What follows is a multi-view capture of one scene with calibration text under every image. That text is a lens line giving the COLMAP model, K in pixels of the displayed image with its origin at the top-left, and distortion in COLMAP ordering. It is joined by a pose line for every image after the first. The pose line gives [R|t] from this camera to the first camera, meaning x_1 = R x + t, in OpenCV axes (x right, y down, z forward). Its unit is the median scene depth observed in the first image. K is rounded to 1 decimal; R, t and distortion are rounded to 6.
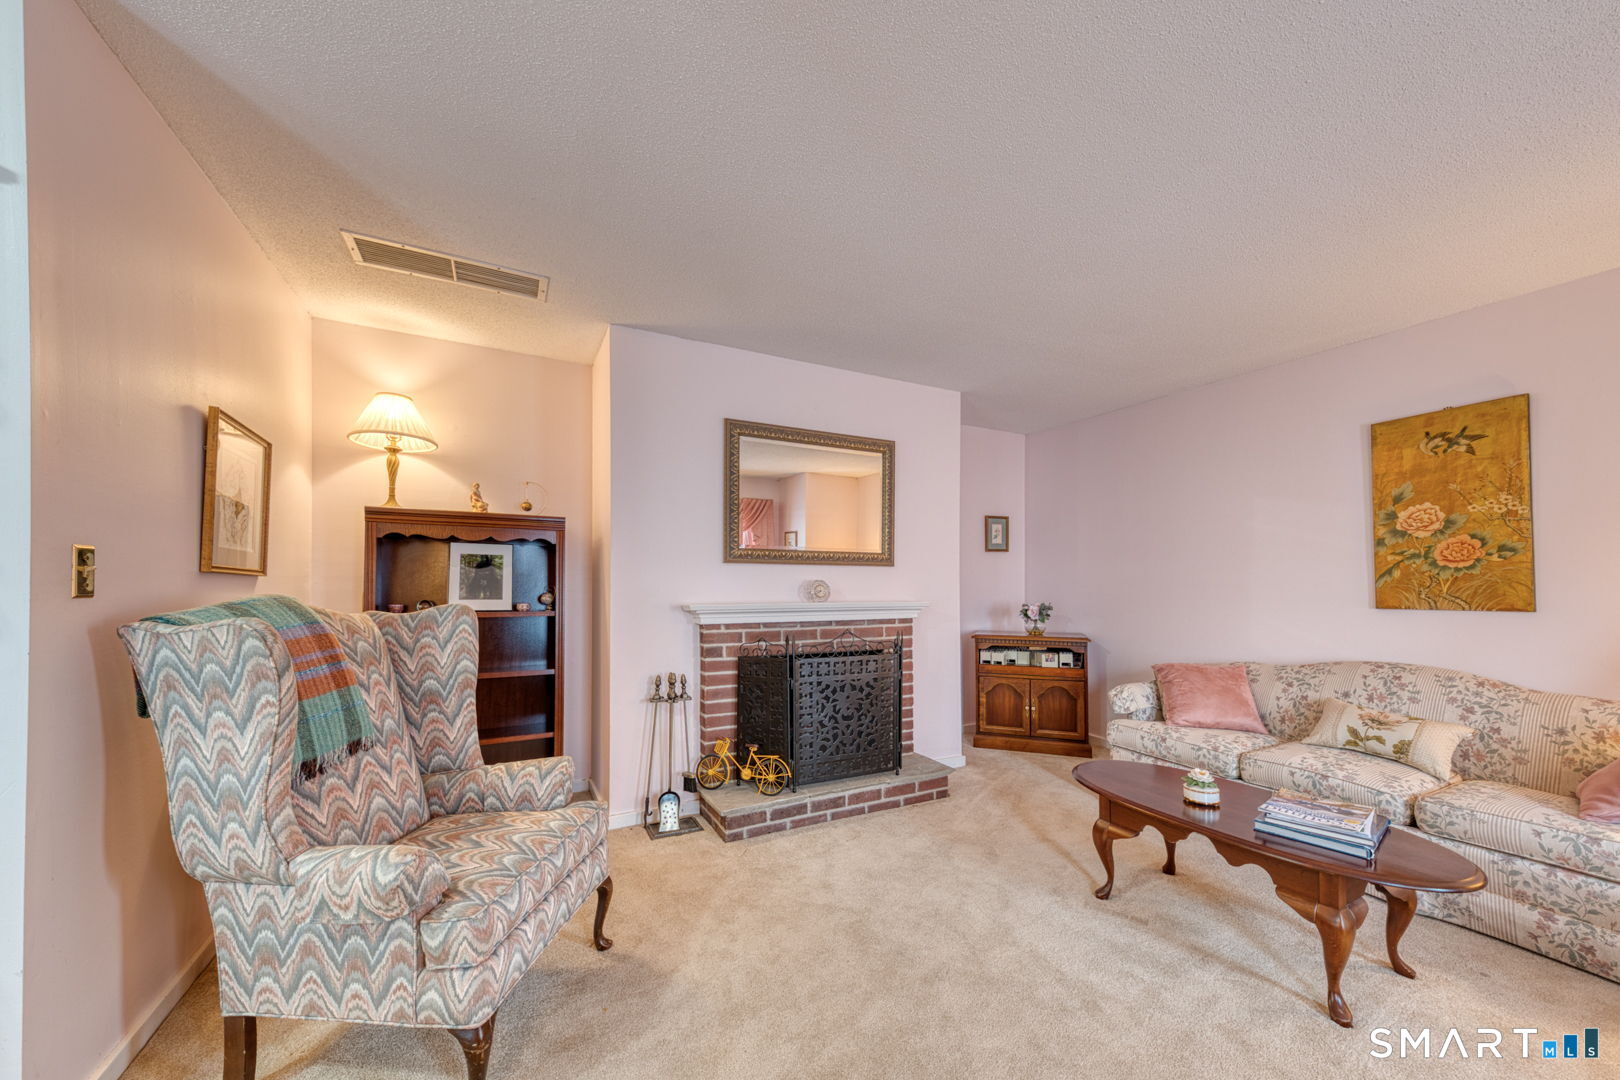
lens RADIAL K [[639.9, 0, 822.9], [0, 639.9, 571.2], [0, 0, 1]] dist [0.027591, -0.001740]
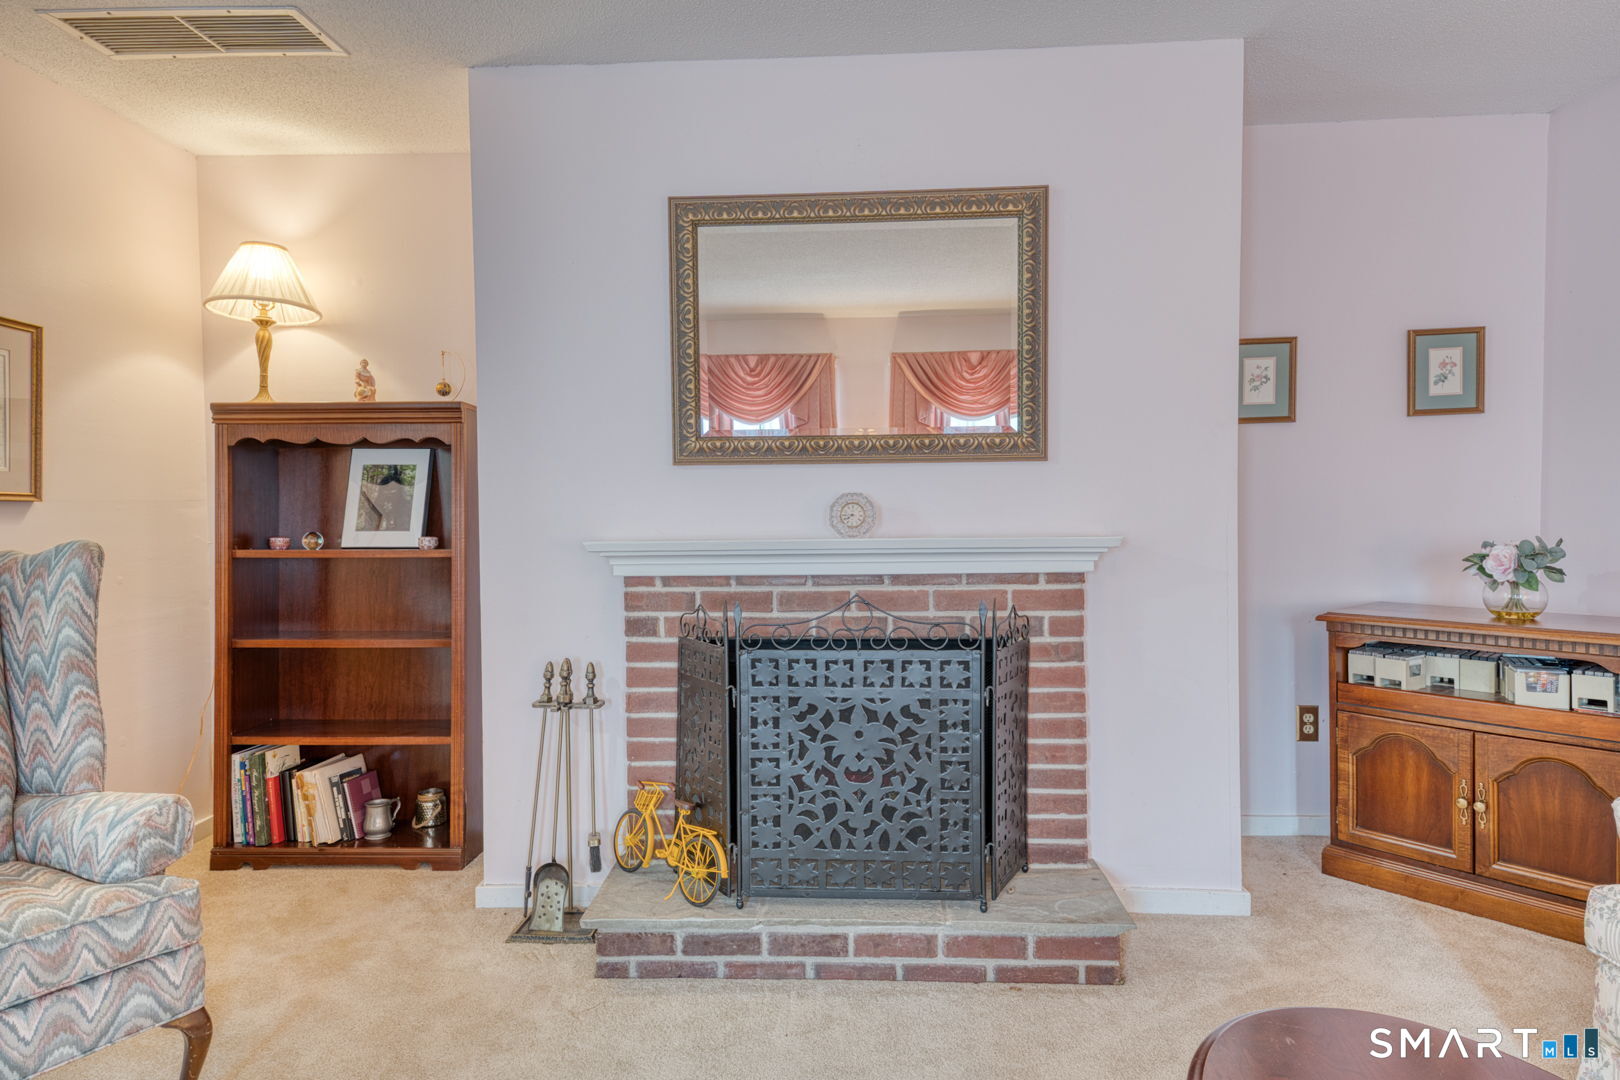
lens RADIAL K [[975.8, 0, 793.6], [0, 975.8, 523.0], [0, 0, 1]] dist [0.037656, -0.007420]
pose [[0.849602, -0.002929, -0.527416, 0.386534], [0.024686, 0.999110, 0.034217, 0.010913], [0.526846, -0.042091, 0.848918, 0.352563]]
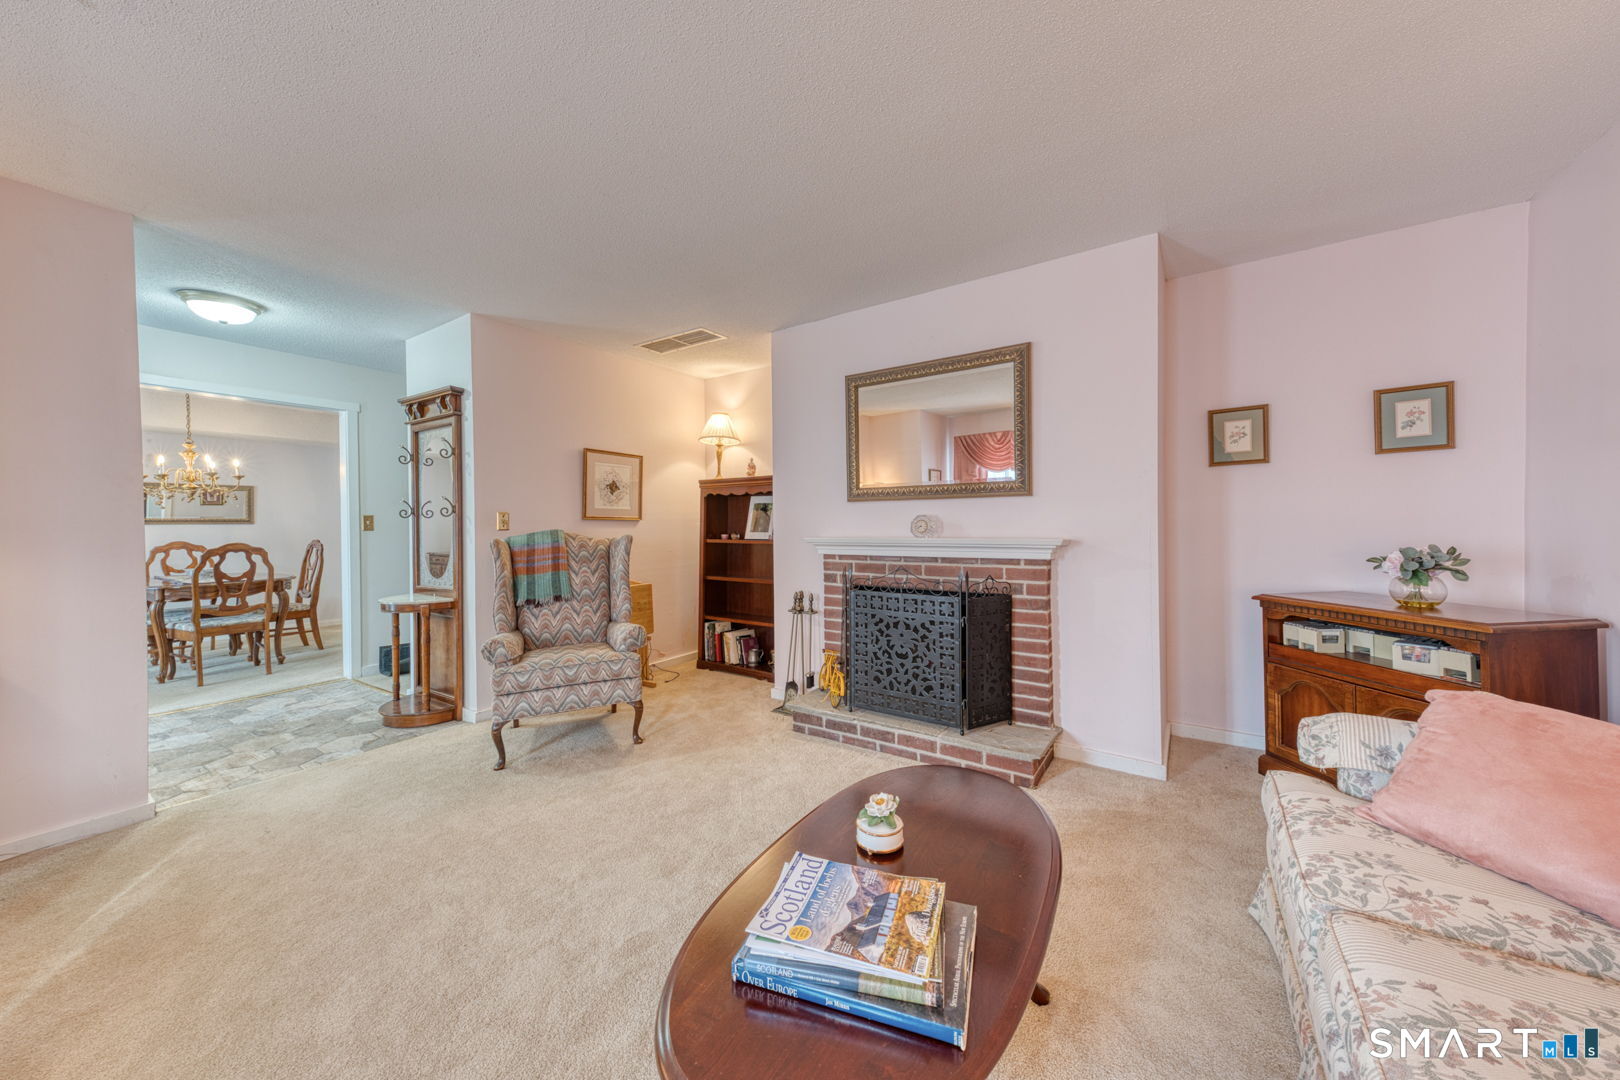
lens RADIAL K [[571.2, 0, 793.2], [0, 571.2, 520.3], [0, 0, 1]] dist [0.023443, -0.000028]
pose [[0.438367, -0.011860, -0.898718, 0.750190], [0.032276, 0.999476, 0.002553, 0.014507], [0.898216, -0.030126, 0.438520, 0.473631]]
